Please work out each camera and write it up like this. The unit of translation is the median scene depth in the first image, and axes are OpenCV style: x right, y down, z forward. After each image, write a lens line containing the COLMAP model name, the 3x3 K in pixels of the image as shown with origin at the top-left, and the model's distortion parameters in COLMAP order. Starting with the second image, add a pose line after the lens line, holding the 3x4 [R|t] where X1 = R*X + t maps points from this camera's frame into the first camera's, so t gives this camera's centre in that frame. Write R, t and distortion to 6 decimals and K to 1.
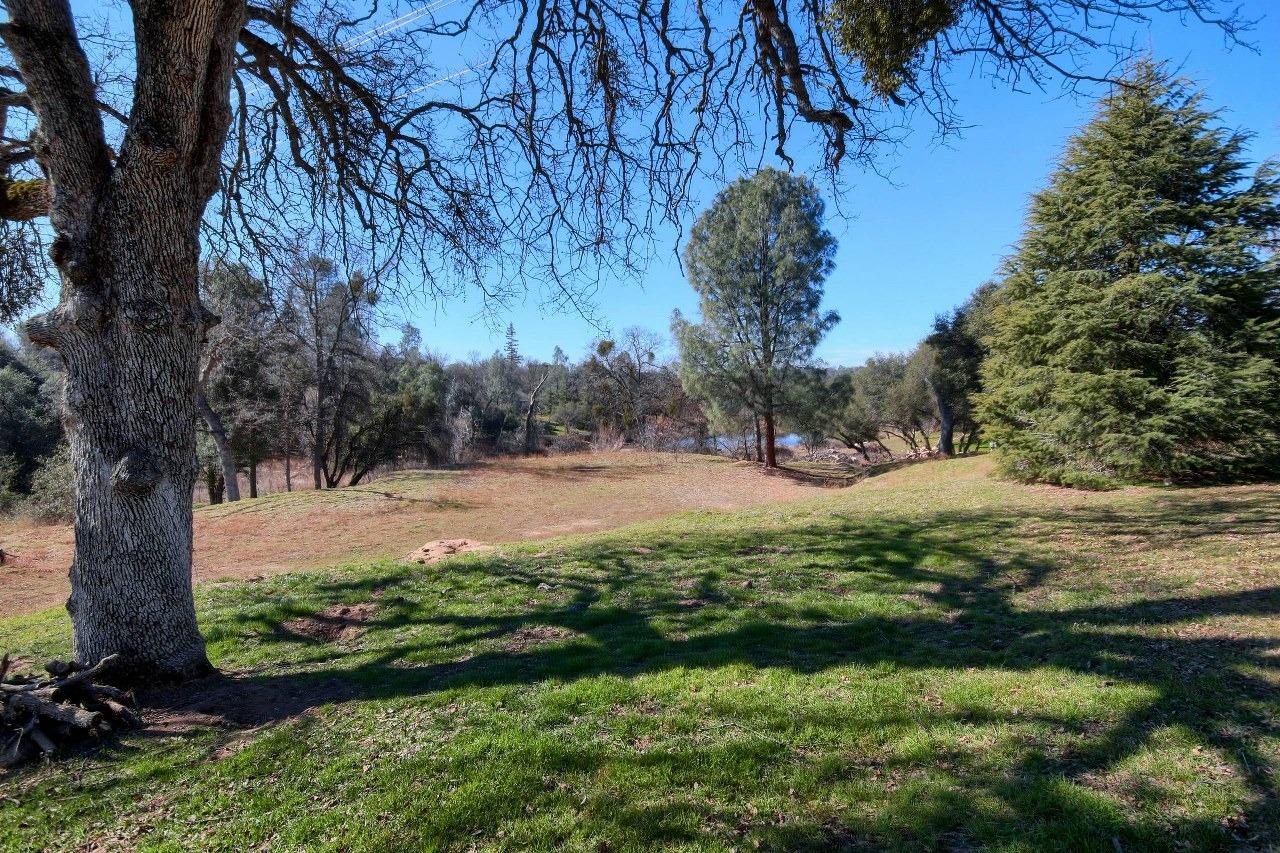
lens RADIAL K [[701.3, 0, 631.9], [0, 701.3, 422.2], [0, 0, 1]] dist [0.003224, 0.000133]
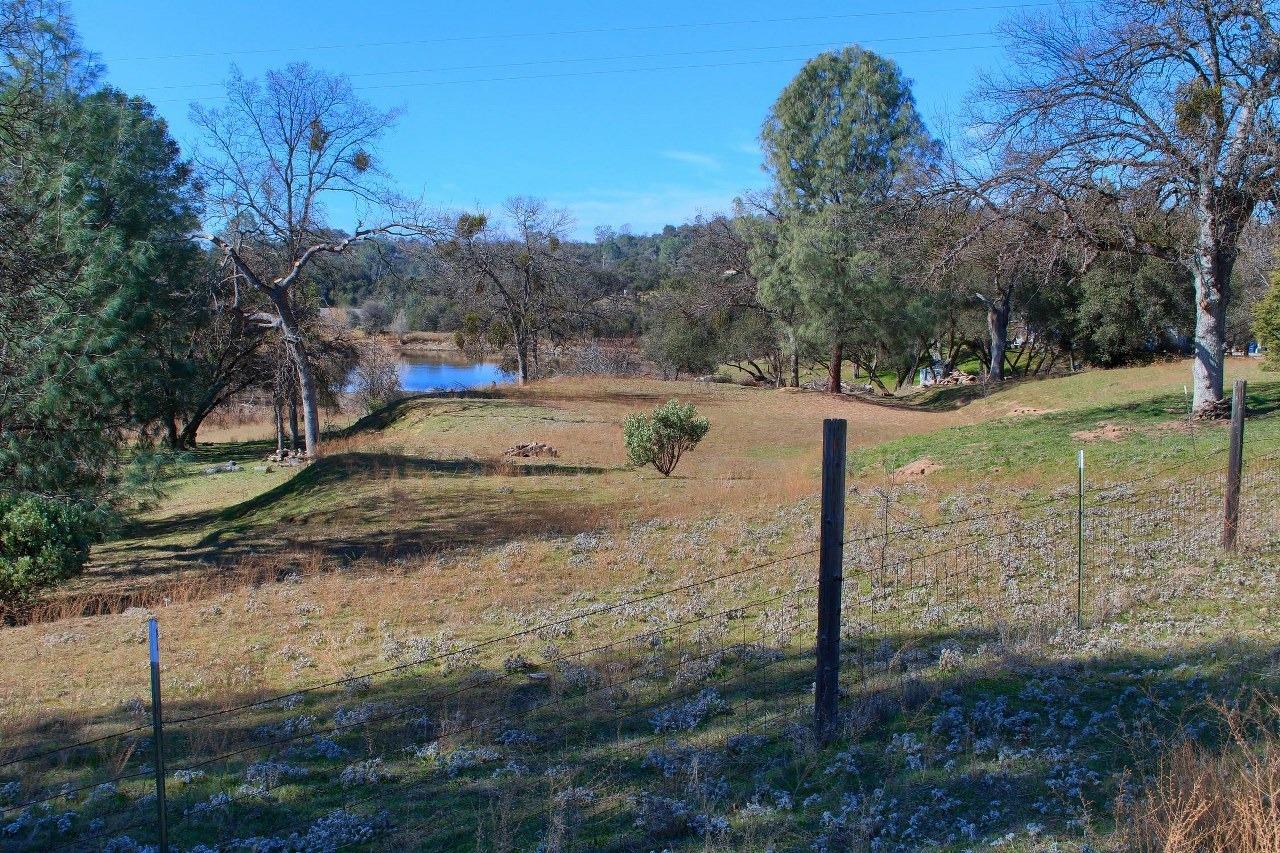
lens RADIAL K [[1513.4, 0, 625.3], [0, 1513.4, 425.4], [0, 0, 1]] dist [-0.102238, 0.000000]
pose [[0.900611, -0.017239, 0.434284, -3.155103], [-0.005460, 0.998685, 0.050967, 0.046072], [-0.434592, -0.048273, 0.899333, -2.064193]]
